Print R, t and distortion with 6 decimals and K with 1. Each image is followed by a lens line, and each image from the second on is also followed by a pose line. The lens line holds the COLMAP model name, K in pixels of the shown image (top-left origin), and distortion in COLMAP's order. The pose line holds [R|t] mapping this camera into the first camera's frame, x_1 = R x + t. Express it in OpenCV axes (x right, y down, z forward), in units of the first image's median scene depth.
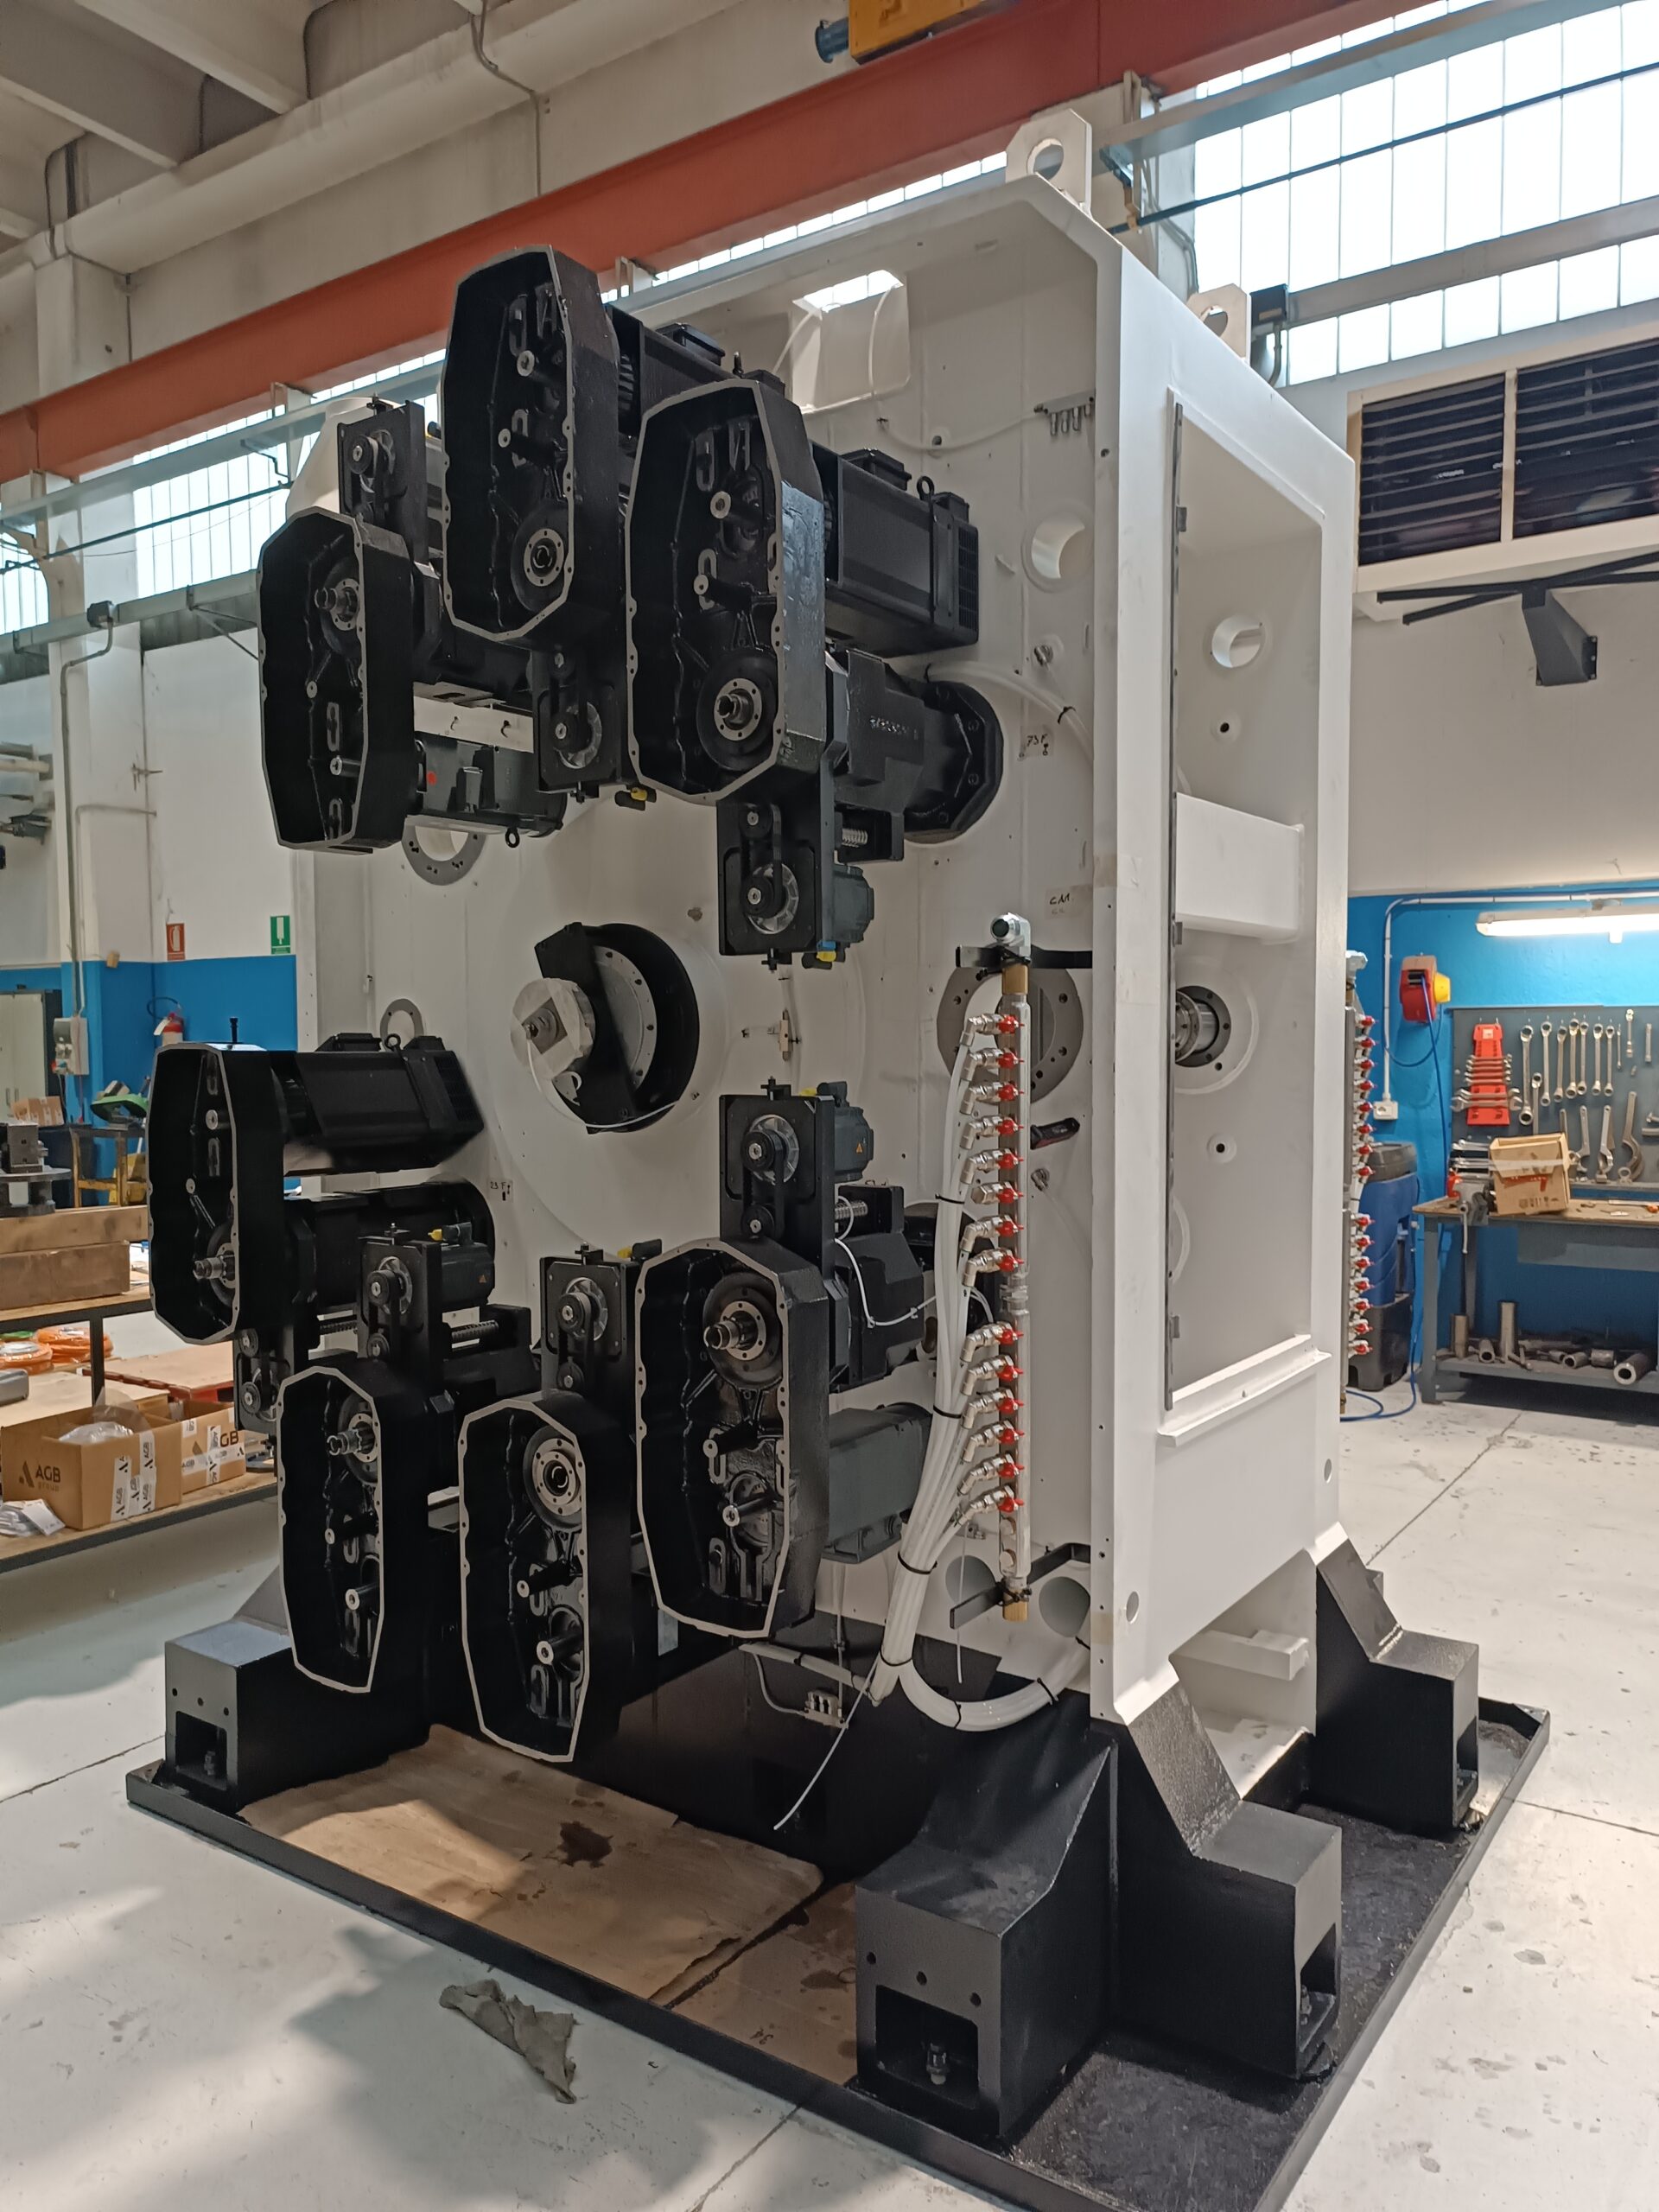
lens RADIAL K [[1609.4, 0, 841.0], [0, 1609.4, 1111.4], [0, 0, 1]] dist [0.001638, 0.003746]
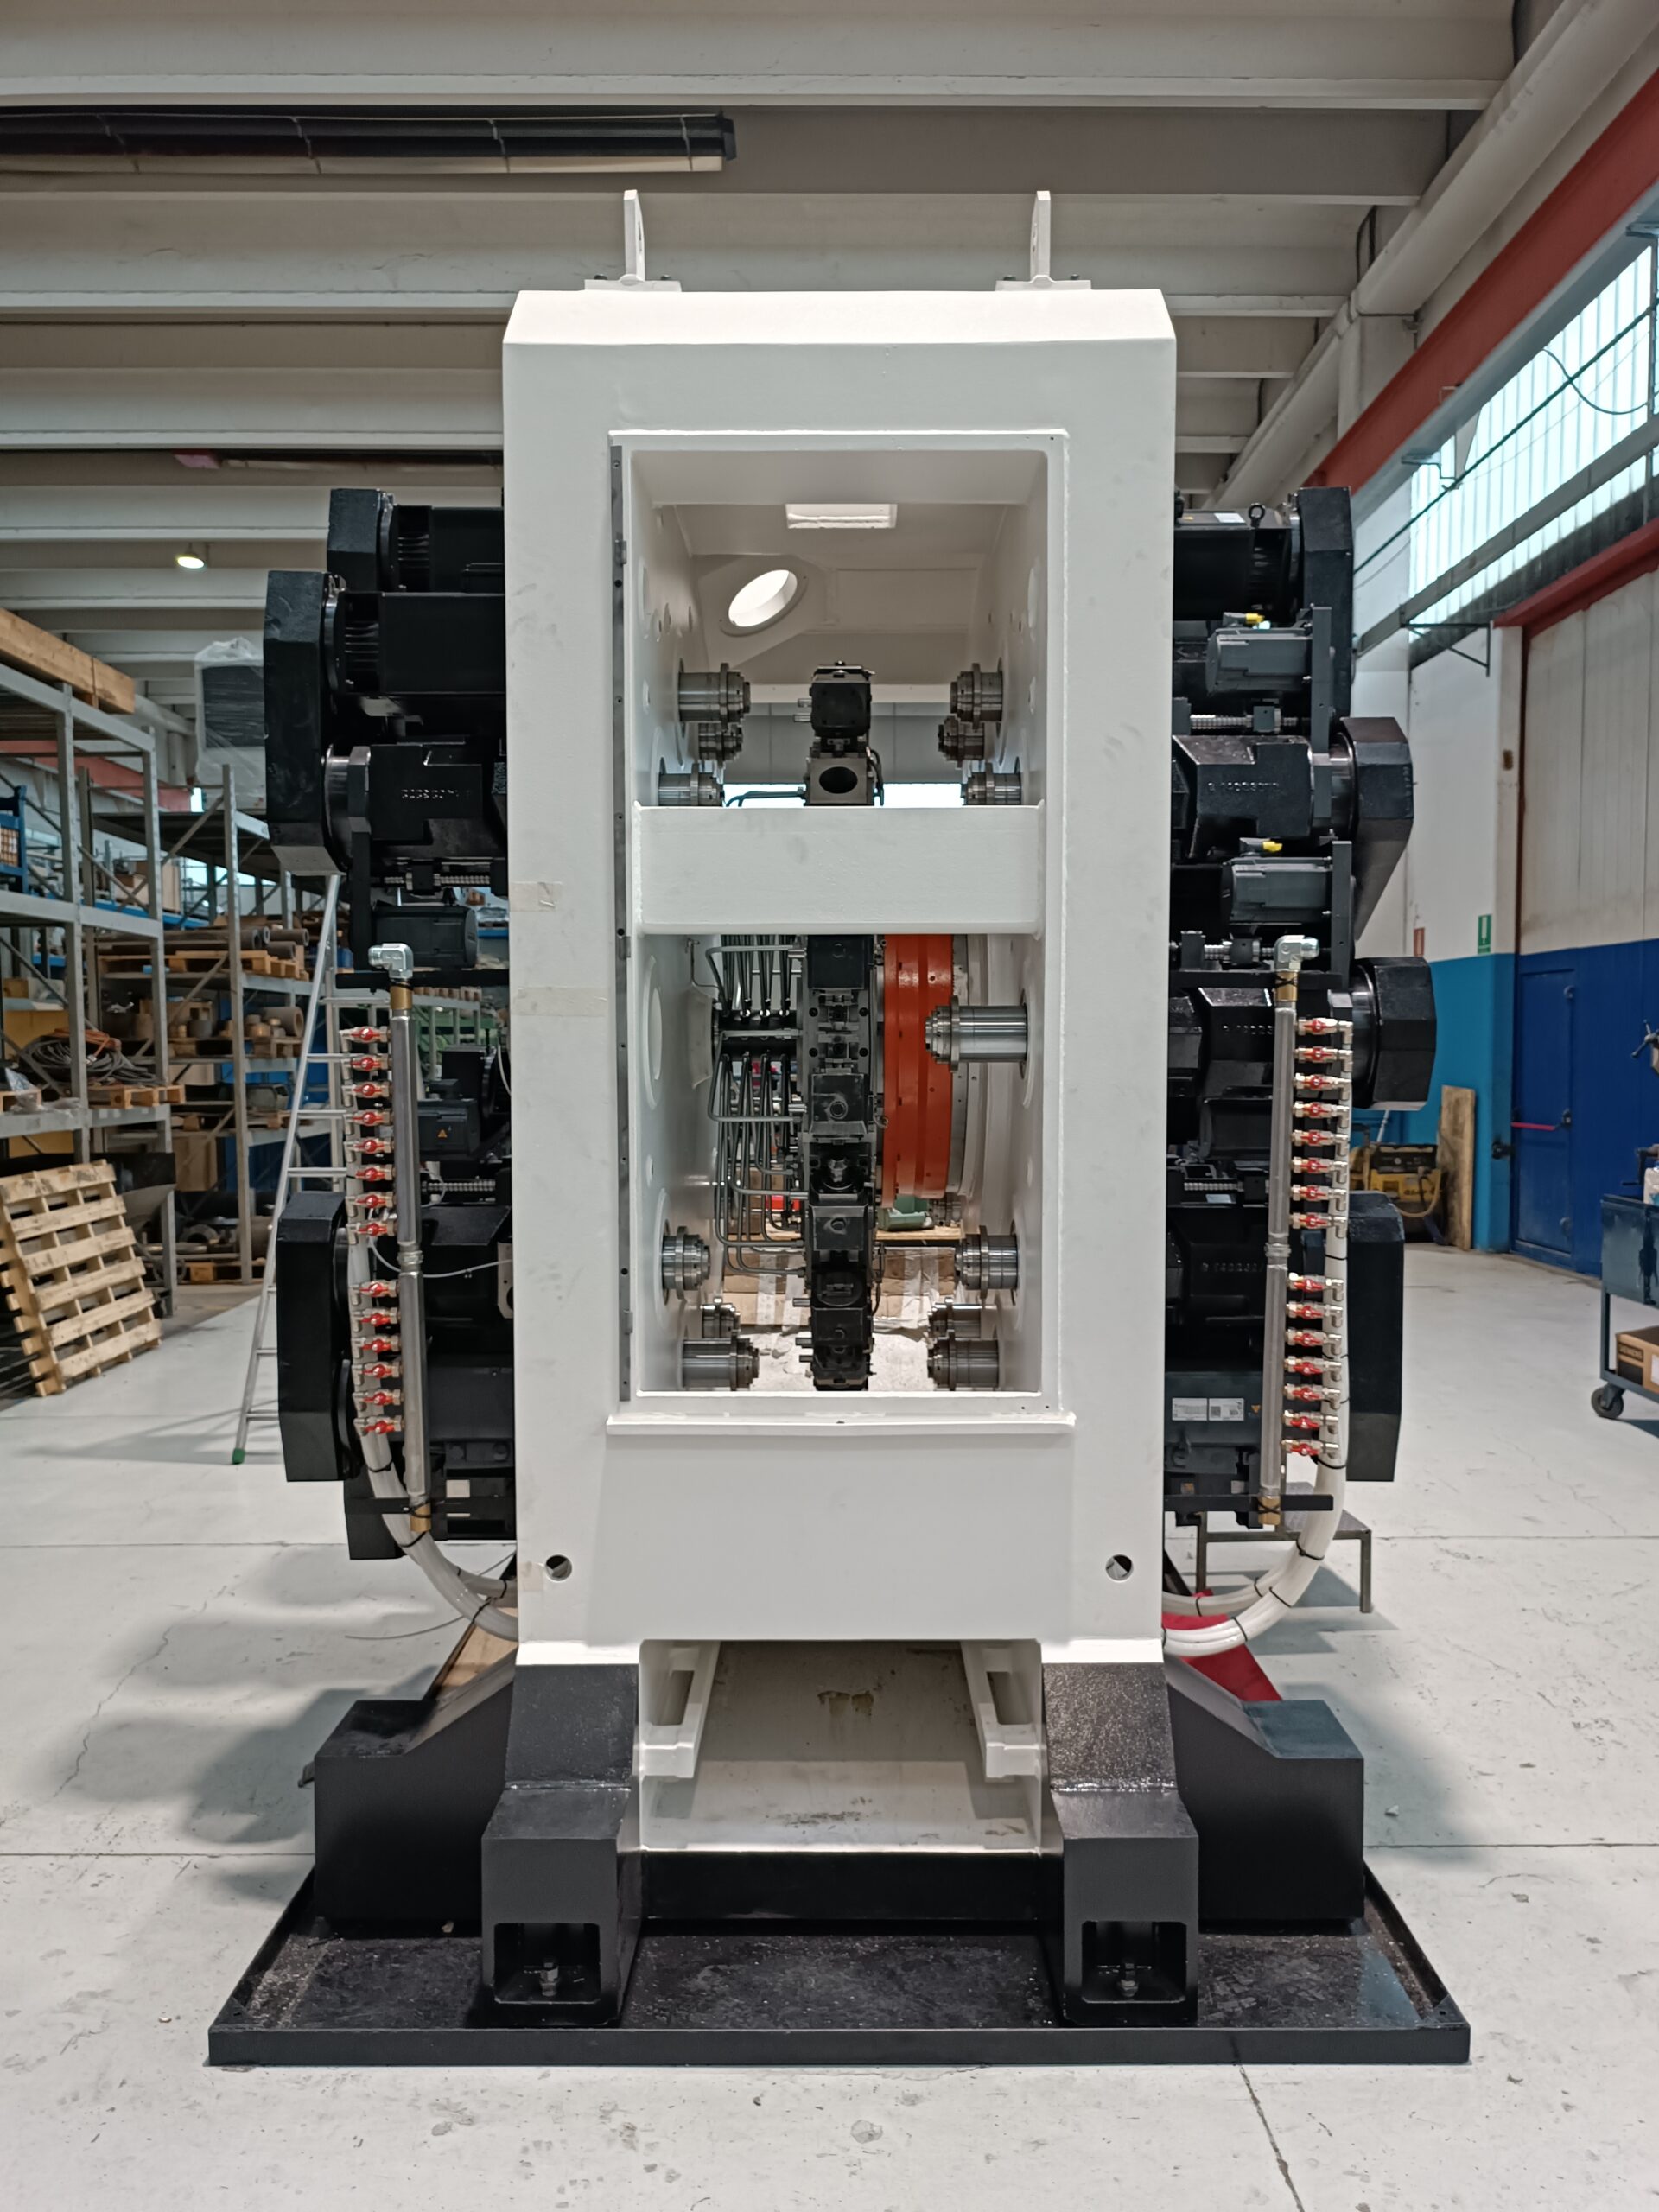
lens RADIAL K [[1609.4, 0, 838.0], [0, 1609.4, 1107.4], [0, 0, 1]] dist [0.001638, 0.003746]
pose [[0.566937, 0.037357, -0.822914, 1.049382], [-0.038305, 0.999086, 0.018964, -0.028494], [0.822870, 0.020770, 0.567850, 0.472889]]
